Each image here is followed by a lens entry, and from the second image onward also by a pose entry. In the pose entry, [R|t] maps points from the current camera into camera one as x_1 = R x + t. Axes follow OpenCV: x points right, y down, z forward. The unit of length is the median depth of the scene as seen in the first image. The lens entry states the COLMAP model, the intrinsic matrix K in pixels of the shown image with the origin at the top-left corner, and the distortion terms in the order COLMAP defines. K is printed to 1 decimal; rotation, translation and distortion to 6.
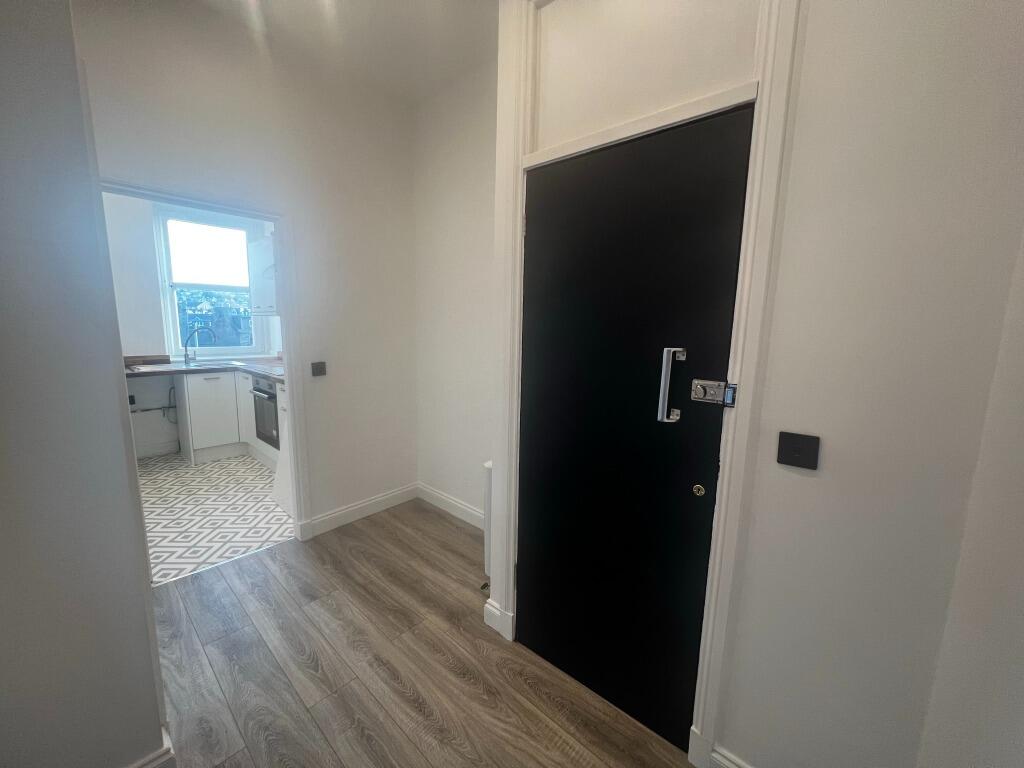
lens RADIAL K [[409.5, 0, 512.3], [0, 409.5, 383.7], [0, 0, 1]] dist [0.001203, 0.000319]
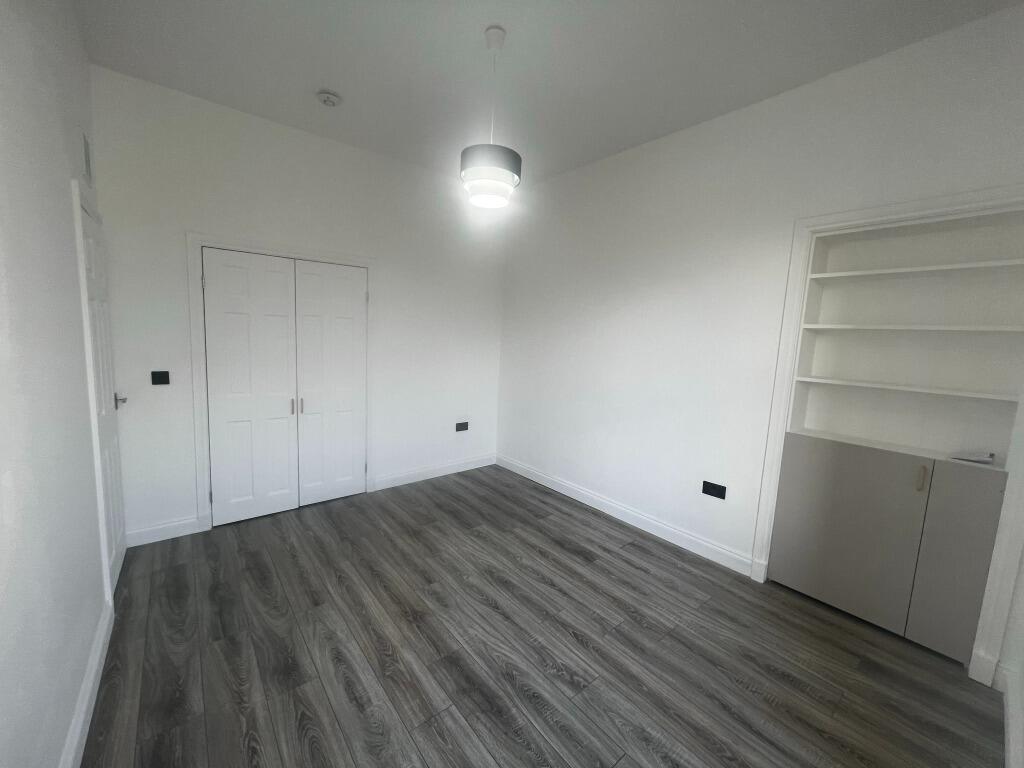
lens RADIAL K [[409.5, 0, 512.2], [0, 409.5, 384.2], [0, 0, 1]] dist [0.001203, 0.000319]
pose [[-0.987431, -0.056054, 0.147777, -0.791234], [-0.013769, 0.961950, 0.272878, -0.286247], [-0.157450, 0.267413, -0.950631, 1.696921]]
